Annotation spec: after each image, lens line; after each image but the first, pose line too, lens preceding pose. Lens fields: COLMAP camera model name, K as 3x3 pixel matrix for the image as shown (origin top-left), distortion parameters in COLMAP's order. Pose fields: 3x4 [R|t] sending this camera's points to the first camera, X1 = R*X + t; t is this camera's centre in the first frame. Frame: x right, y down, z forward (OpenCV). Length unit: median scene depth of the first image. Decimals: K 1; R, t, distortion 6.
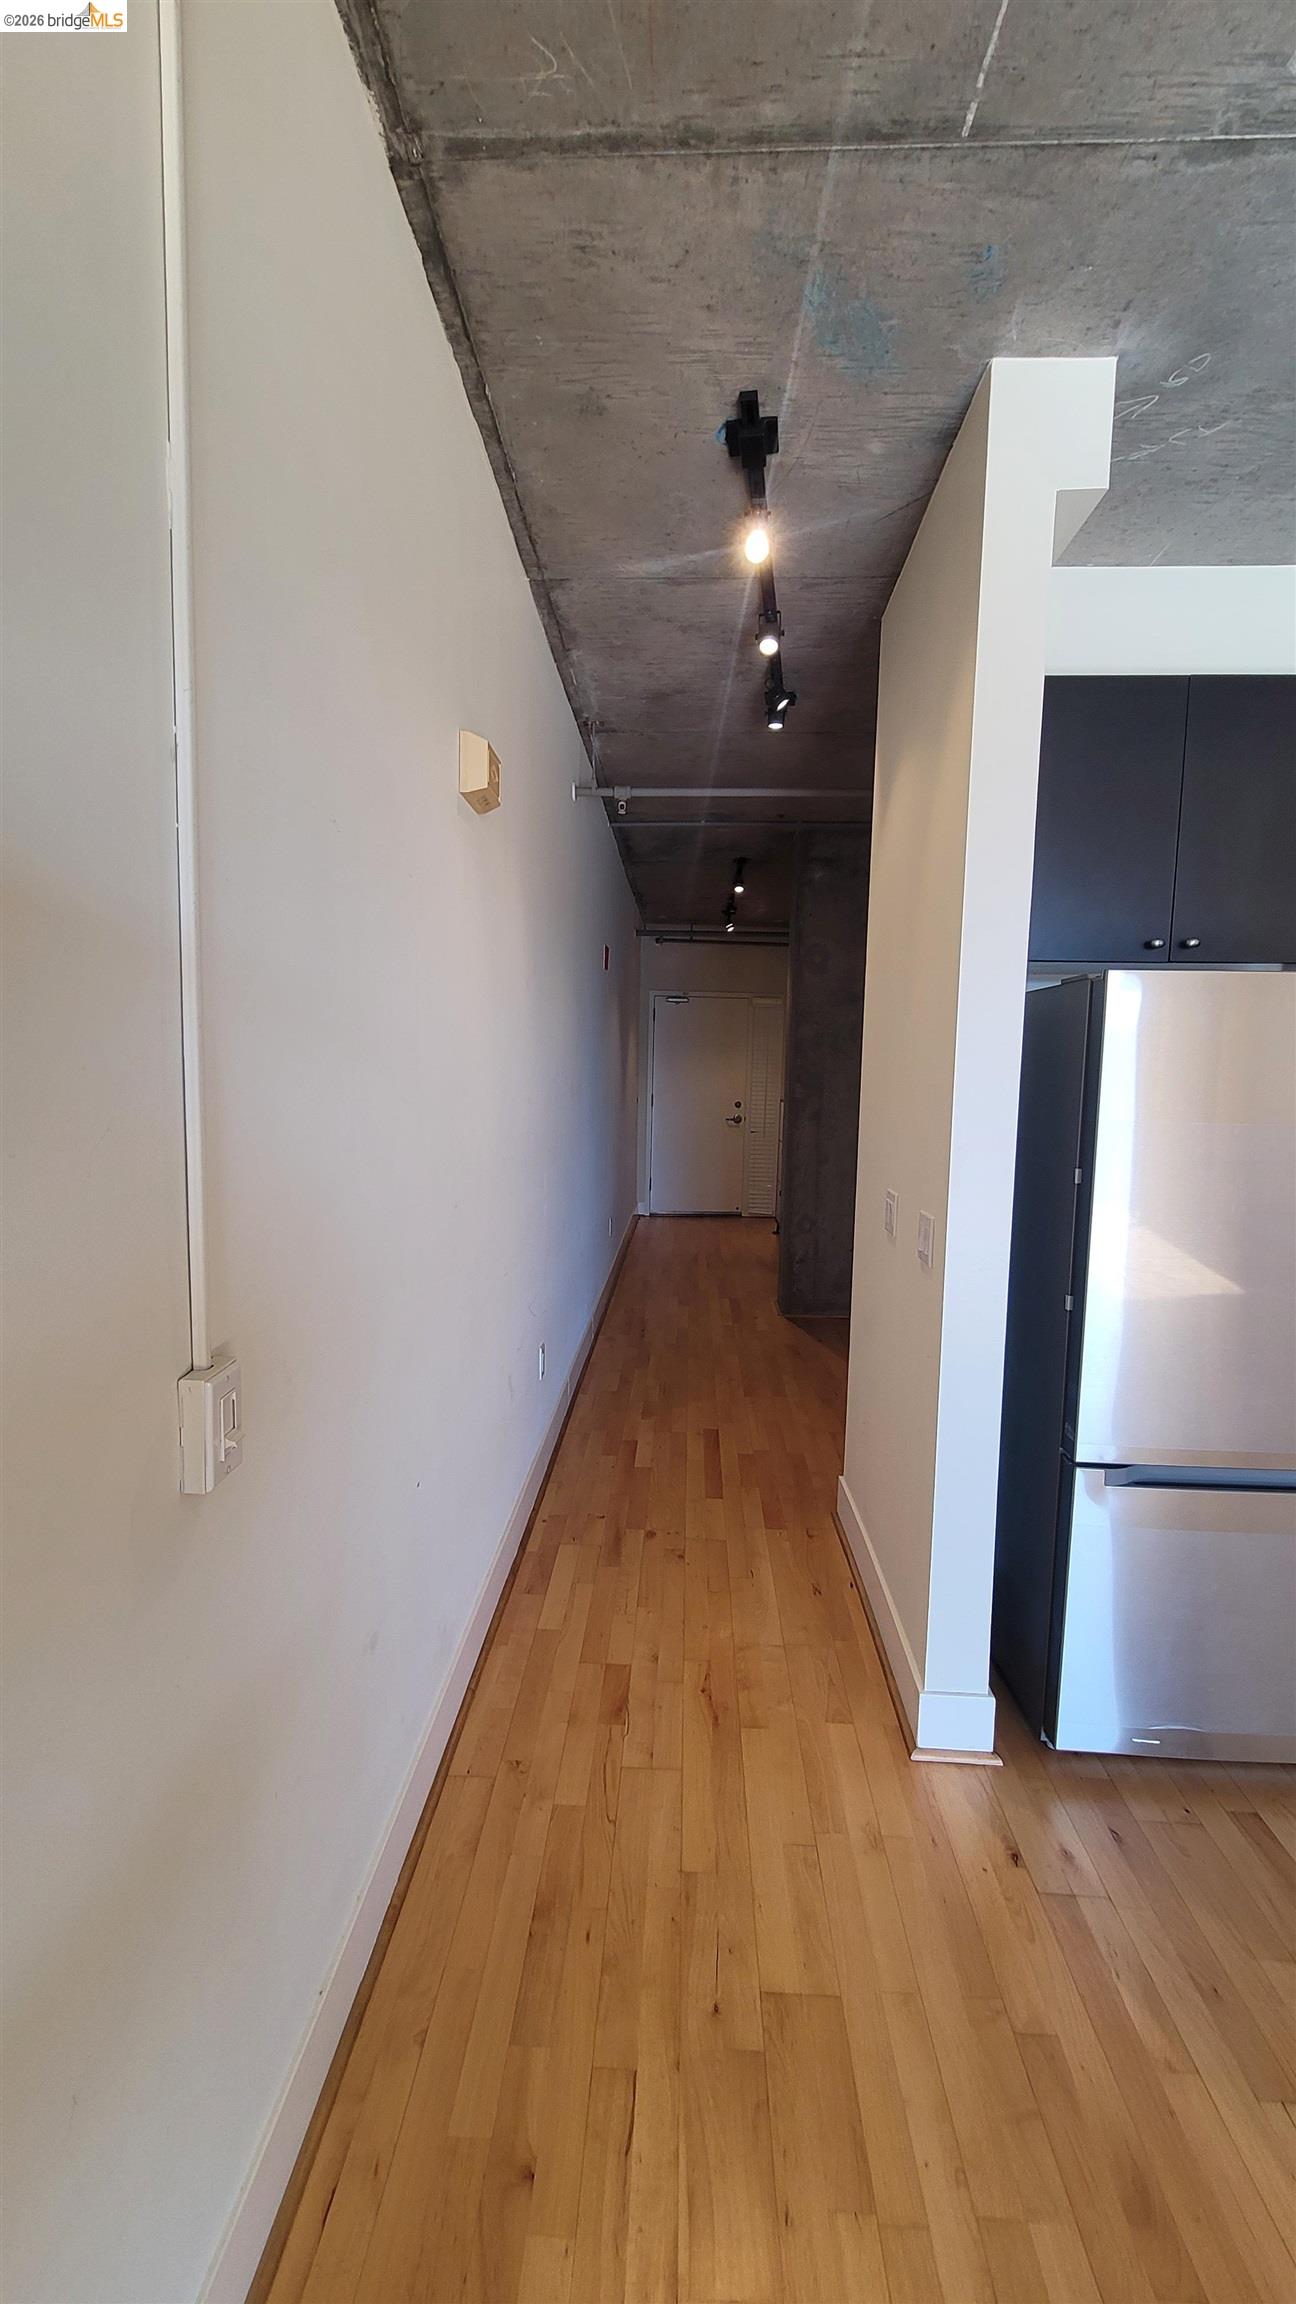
lens RADIAL K [[938.5, 0, 638.1], [0, 938.5, 1162.5], [0, 0, 1]] dist [-0.001822, 0.000045]
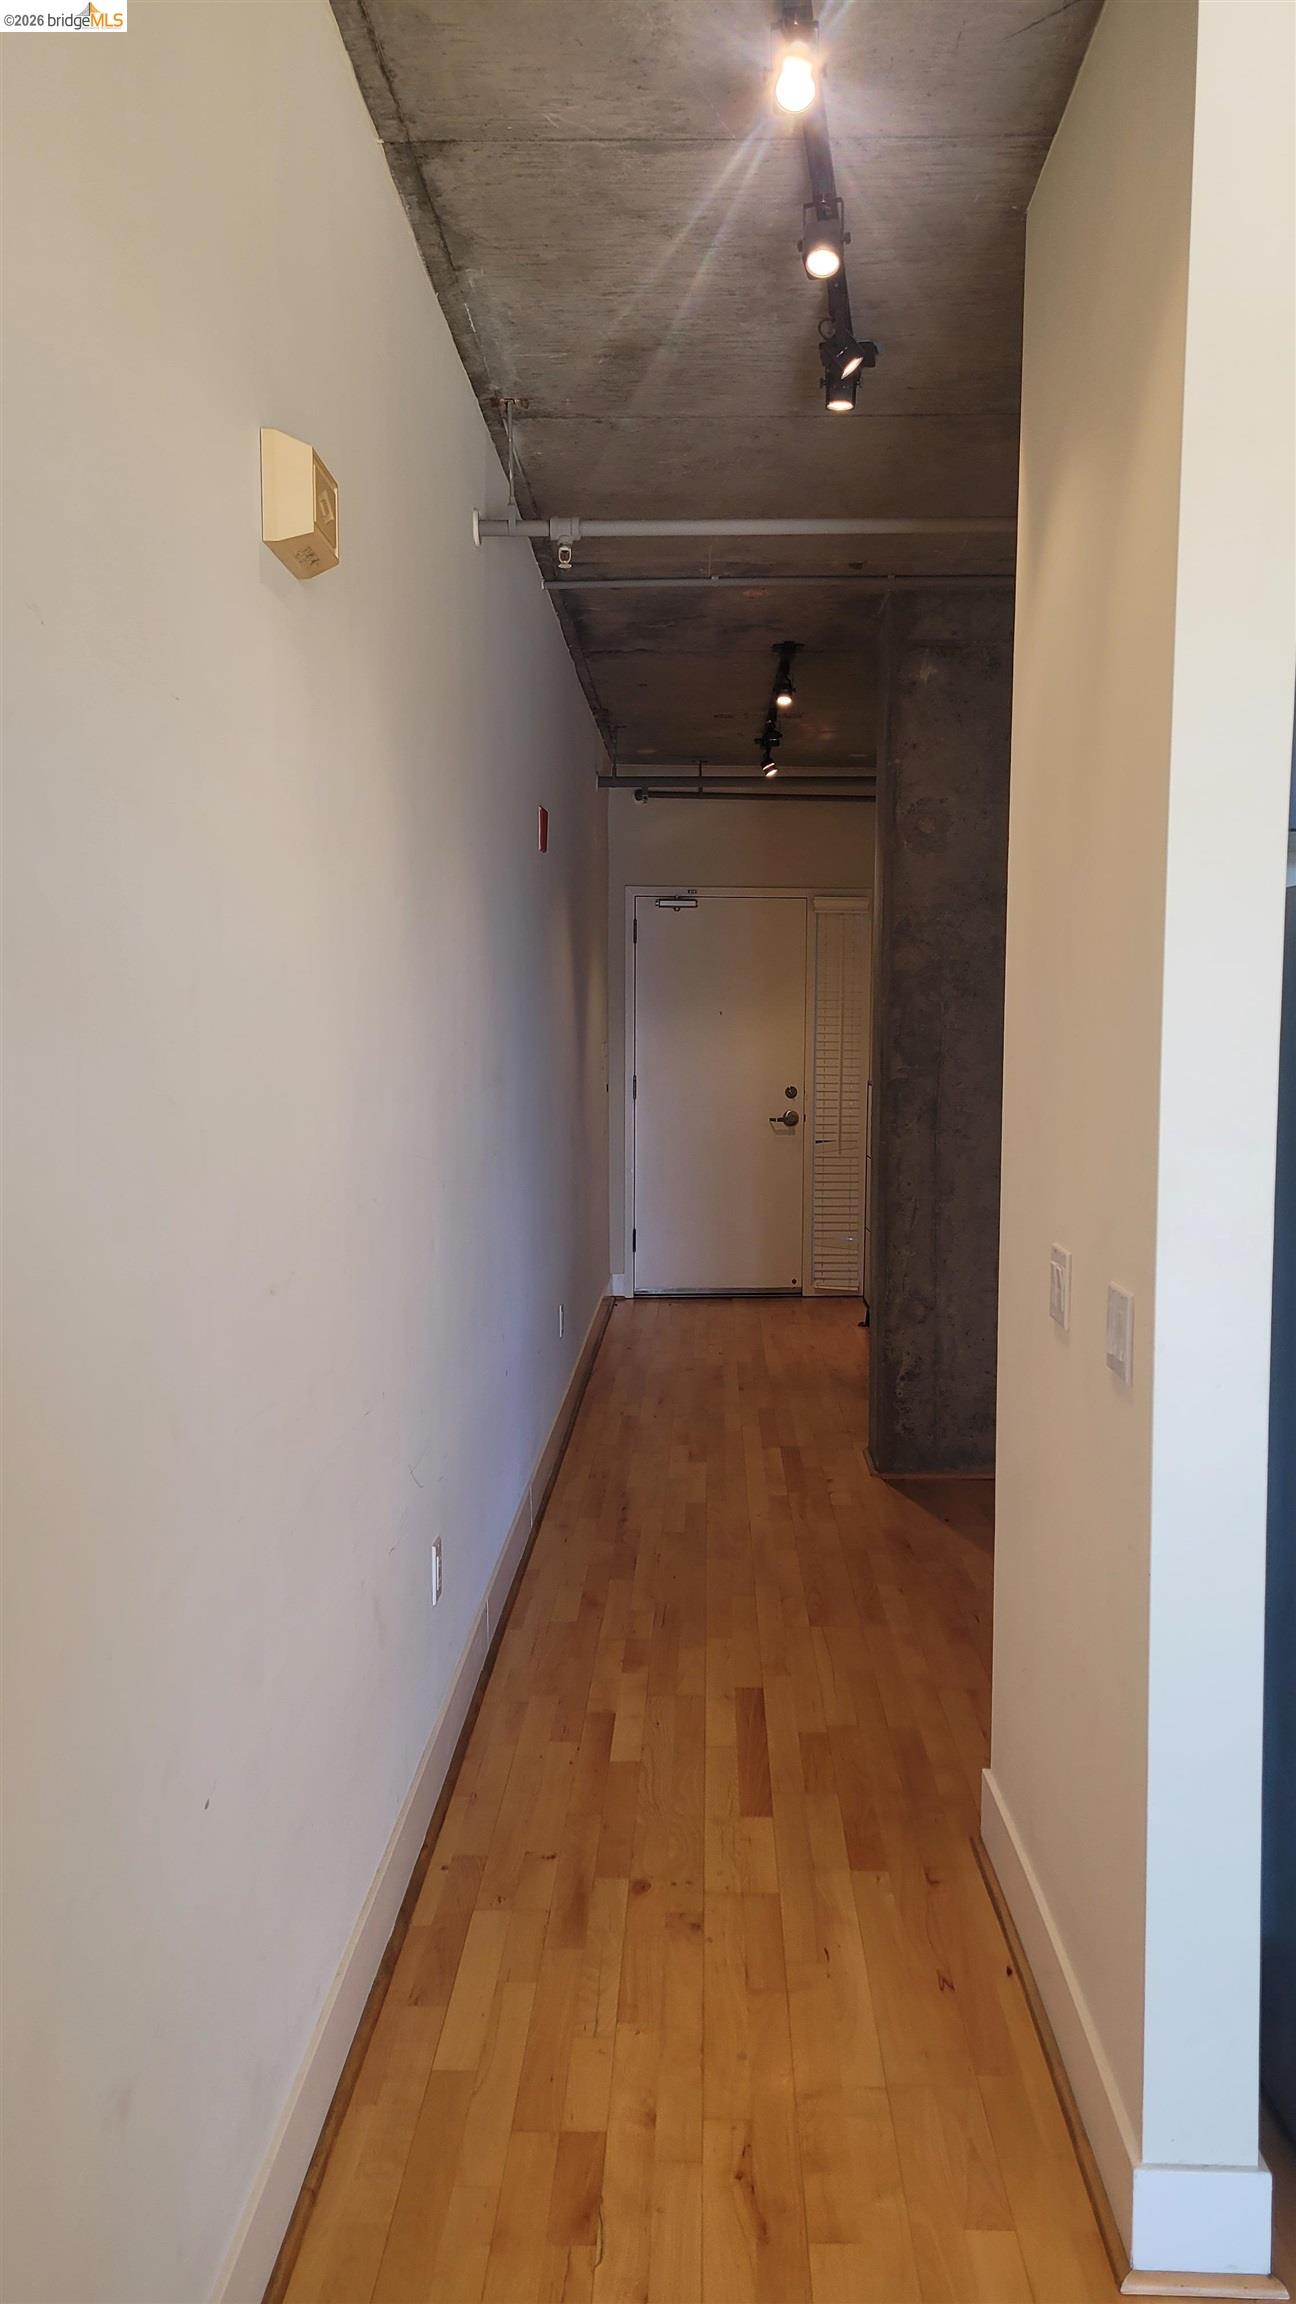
lens RADIAL K [[1722.1, 0, 652.7], [0, 1722.1, 1175.9], [0, 0, 1]] dist [0.070994, -0.051434]
pose [[0.999552, -0.019183, 0.022977, 0.004919], [0.019496, 0.999719, -0.013480, -0.001953], [-0.022712, 0.013922, 0.999645, -0.014773]]
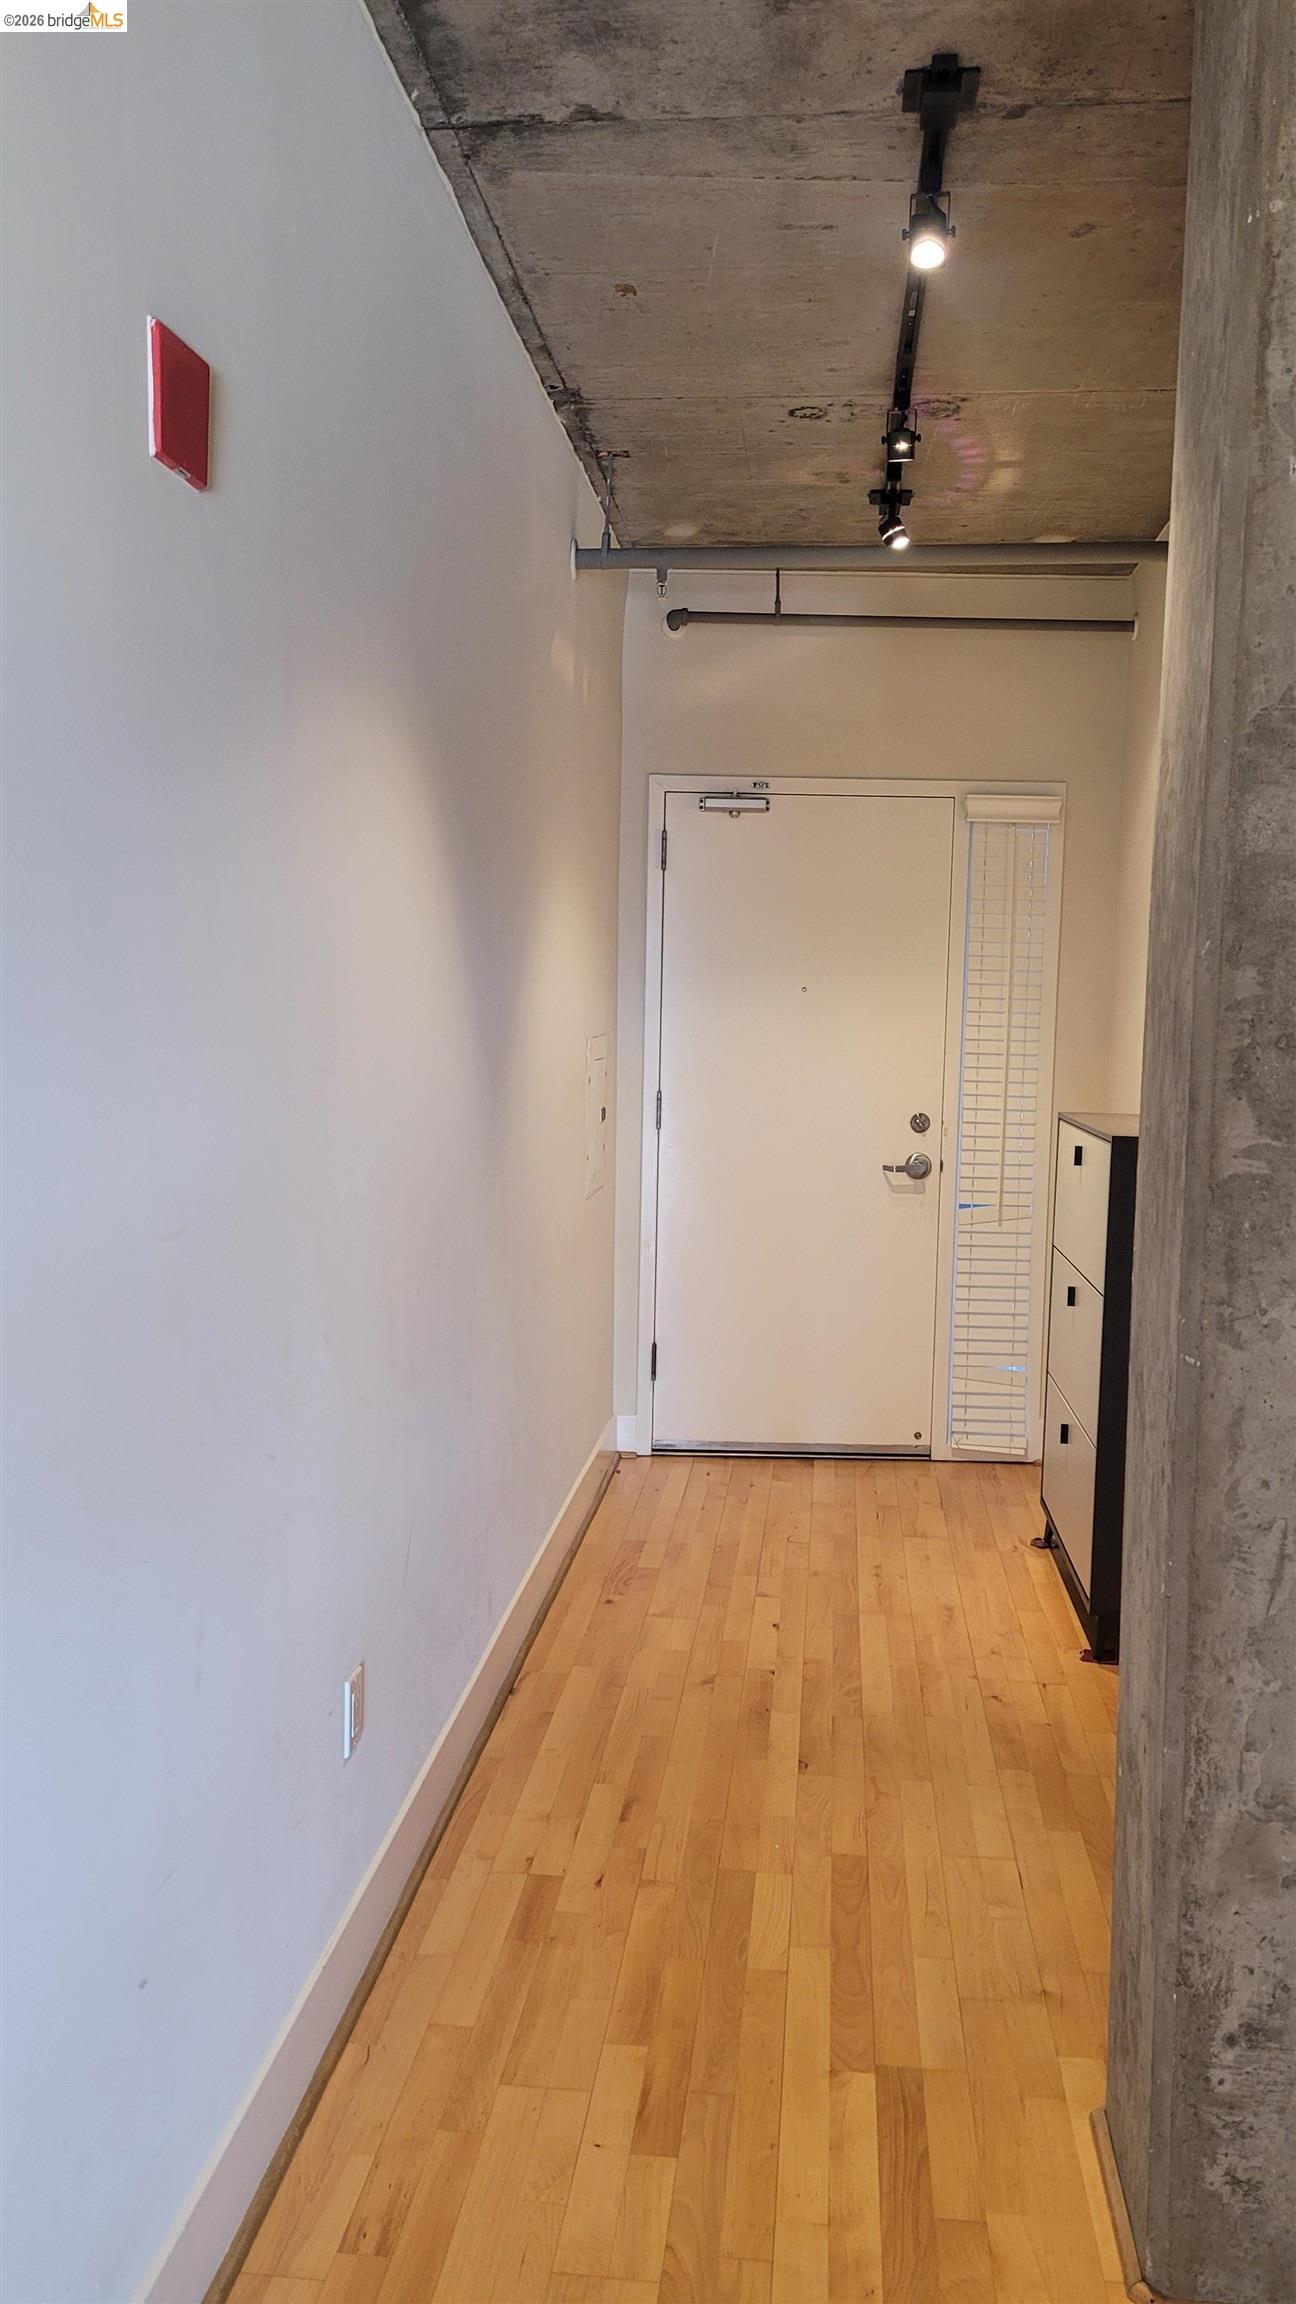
lens RADIAL K [[1722.1, 0, 640.5], [0, 1722.1, 1151.9], [0, 0, 1]] dist [0.070994, -0.051434]
pose [[0.998436, 0.004570, -0.055720, 0.135079], [-0.005527, 0.999840, -0.017029, -0.128325], [0.055634, 0.017311, 0.998301, 1.239382]]
